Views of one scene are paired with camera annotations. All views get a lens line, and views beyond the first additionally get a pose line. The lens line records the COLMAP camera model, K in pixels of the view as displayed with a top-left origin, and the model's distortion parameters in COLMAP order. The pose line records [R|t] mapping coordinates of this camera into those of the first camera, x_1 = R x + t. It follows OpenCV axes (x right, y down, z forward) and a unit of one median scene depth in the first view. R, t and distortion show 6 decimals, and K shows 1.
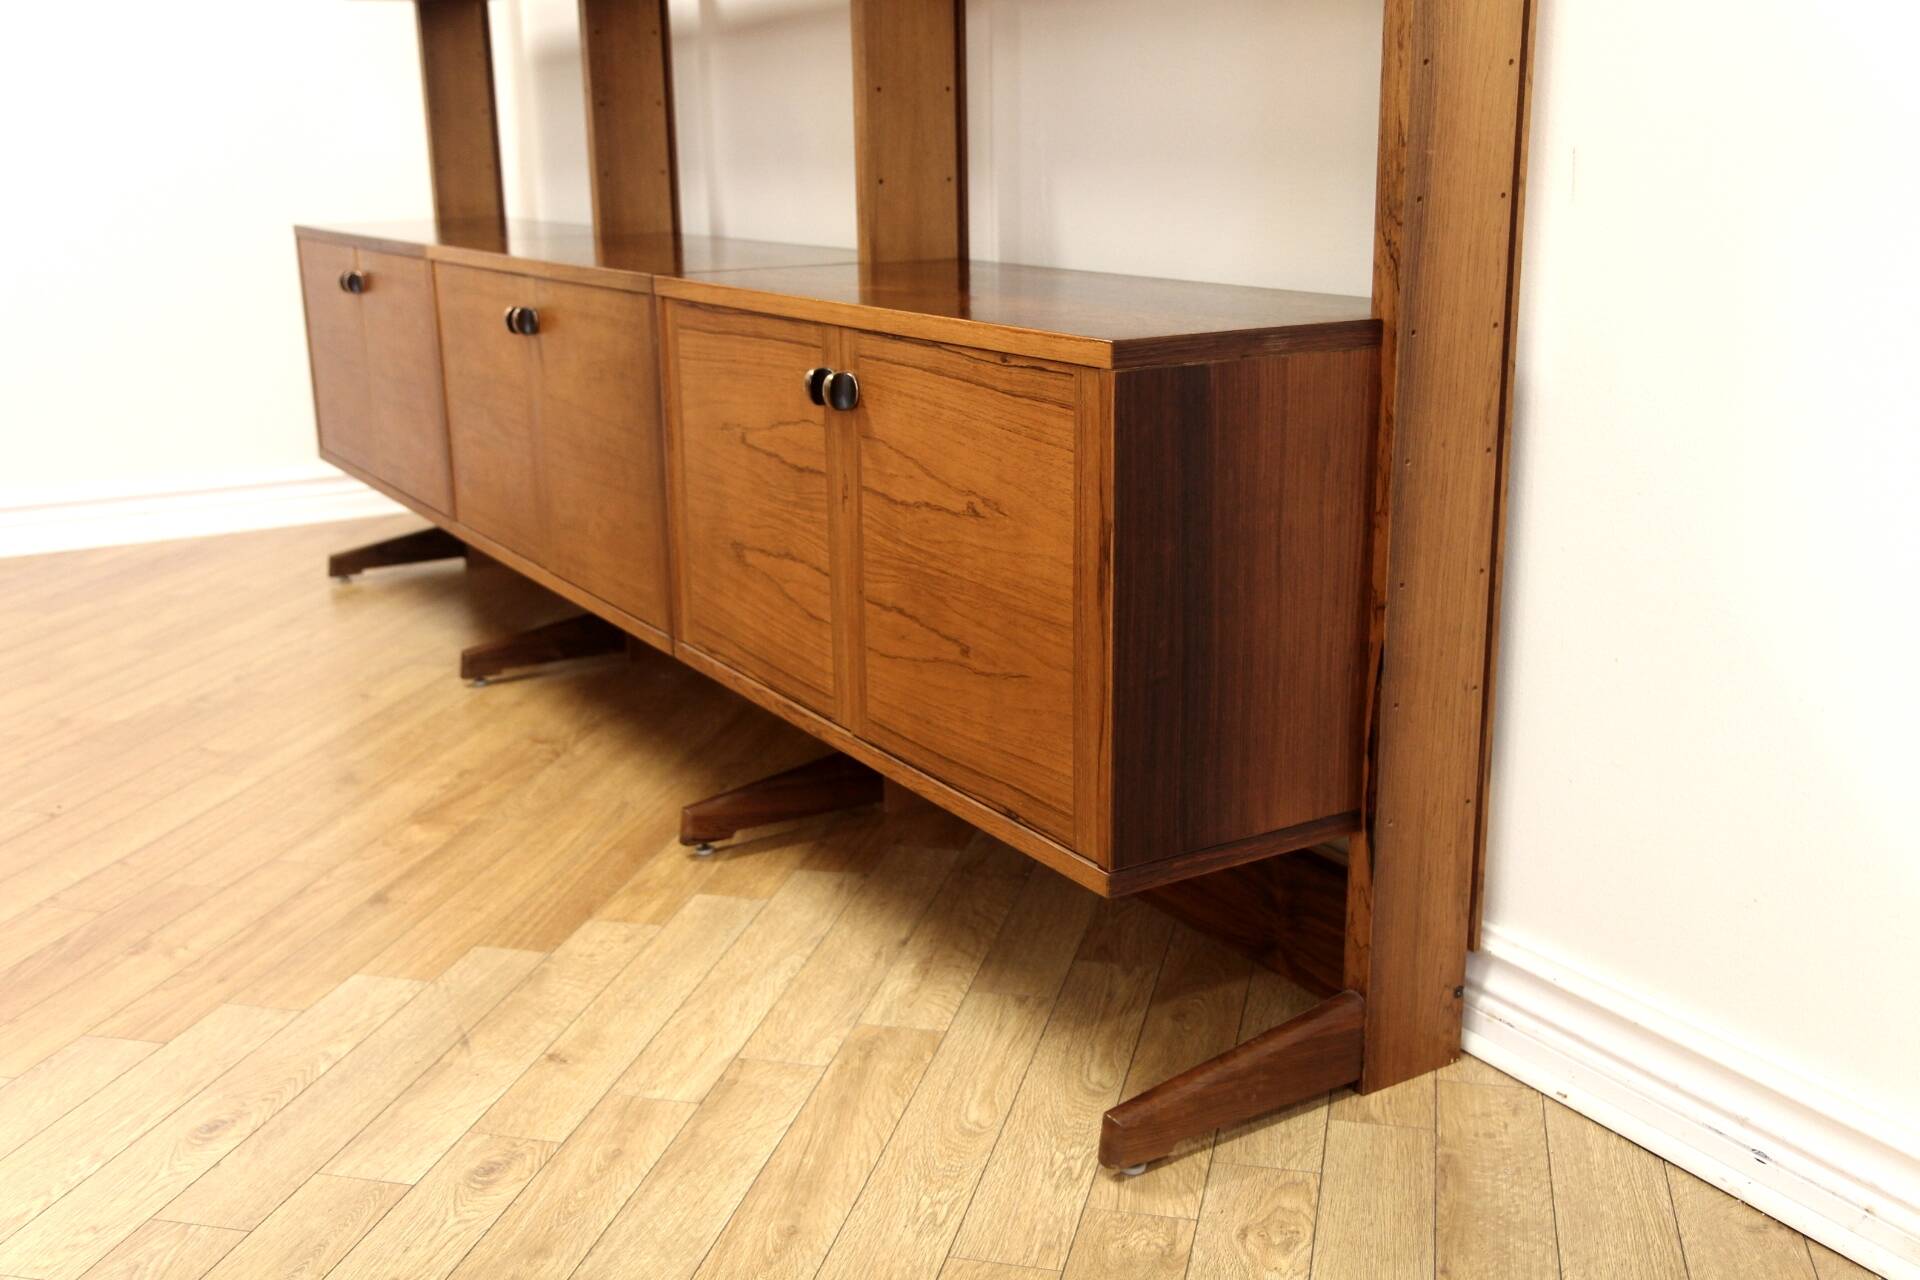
lens RADIAL K [[1930.6, 0, 960.0], [0, 1930.6, 640.0], [0, 0, 1]] dist [-0.015507, 0.148649]
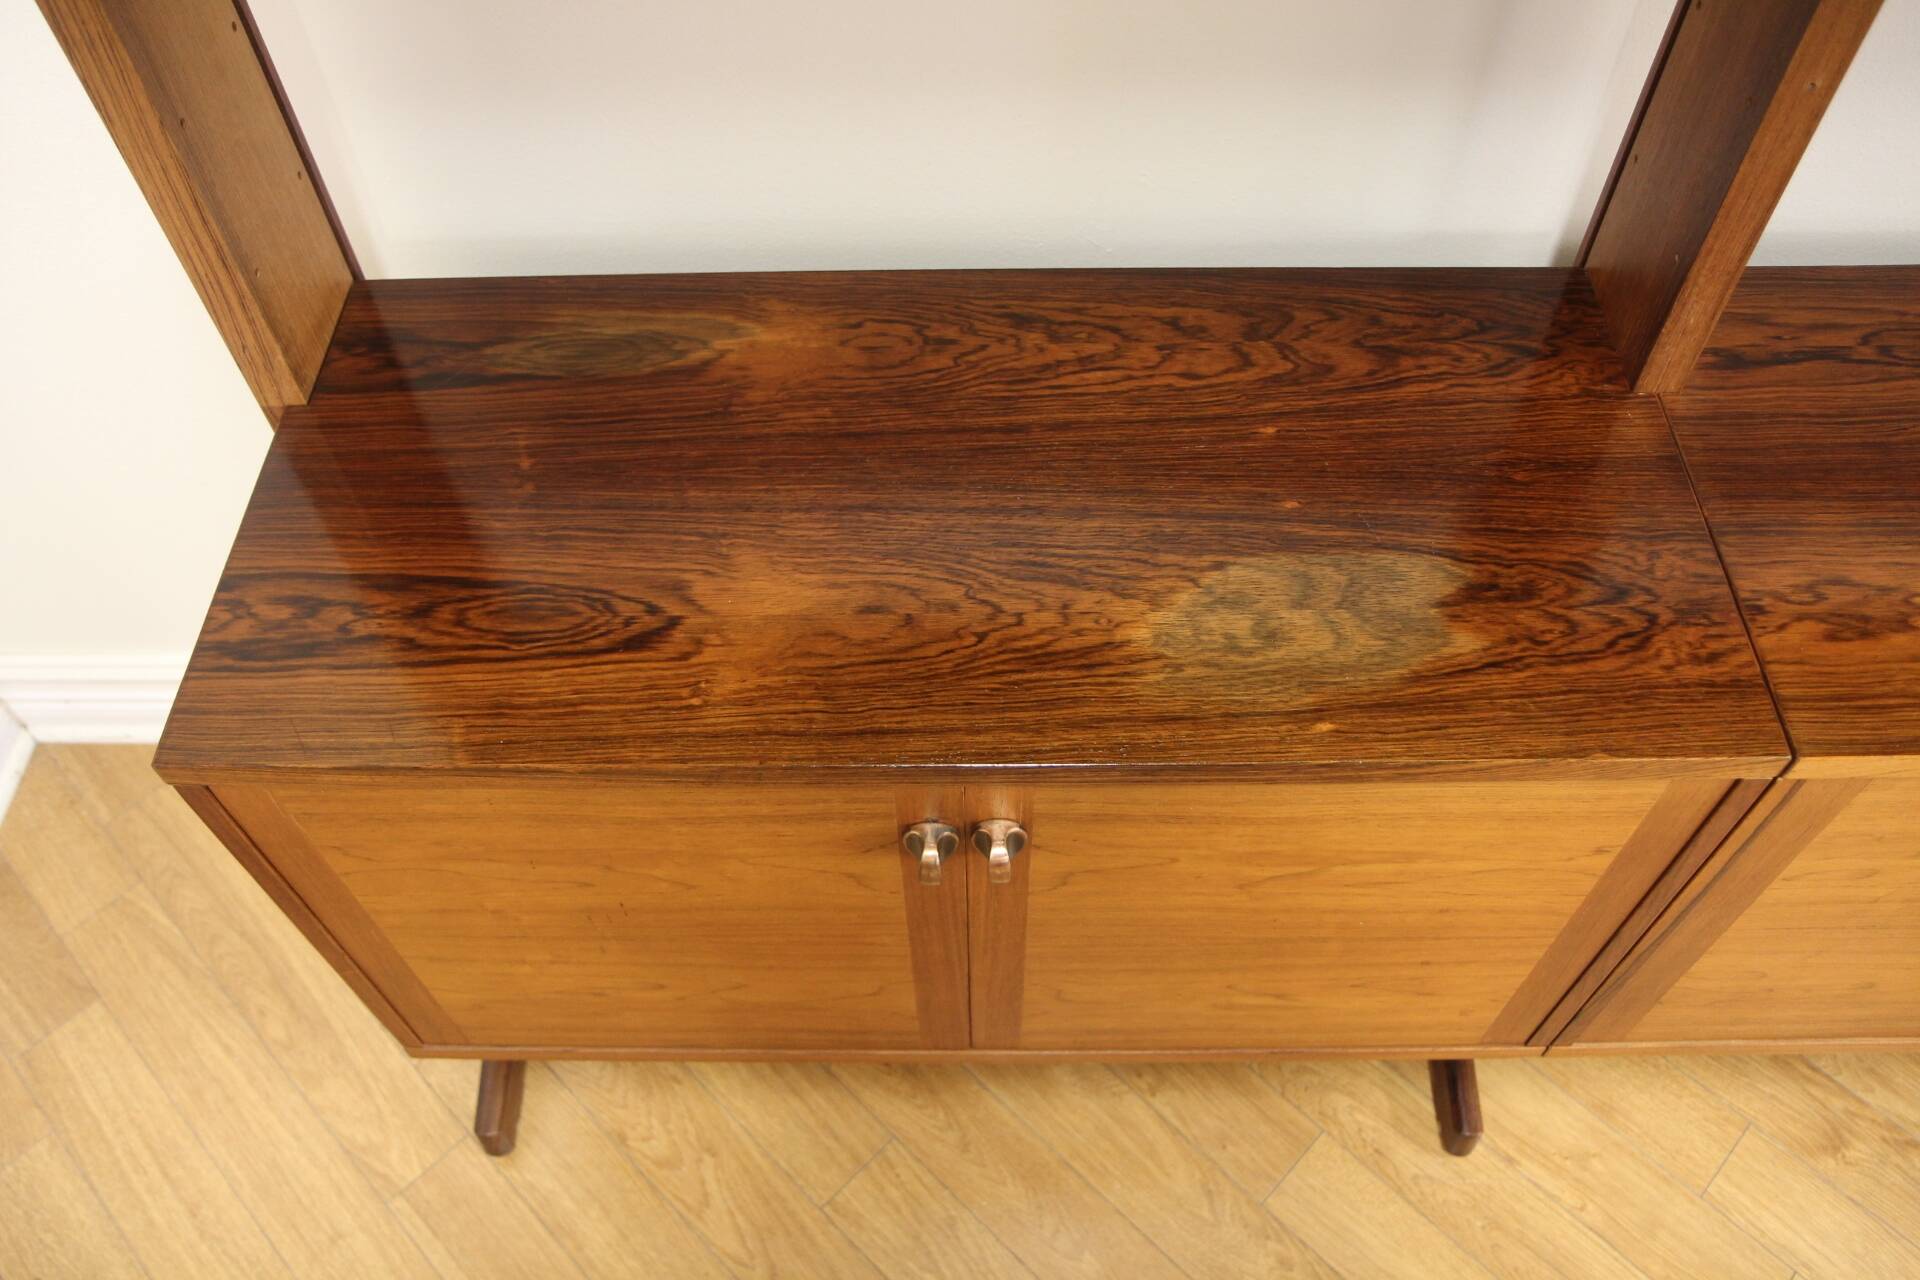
lens RADIAL K [[1489.4, 0, 960.0], [0, 1489.4, 640.0], [0, 0, 1]] dist [-0.104969, 0.098737]
pose [[0.517543, -0.687203, 0.509805, -0.822294], [0.230731, 0.685818, 0.690229, -0.757483], [-0.823961, -0.239596, 0.513500, 1.716605]]
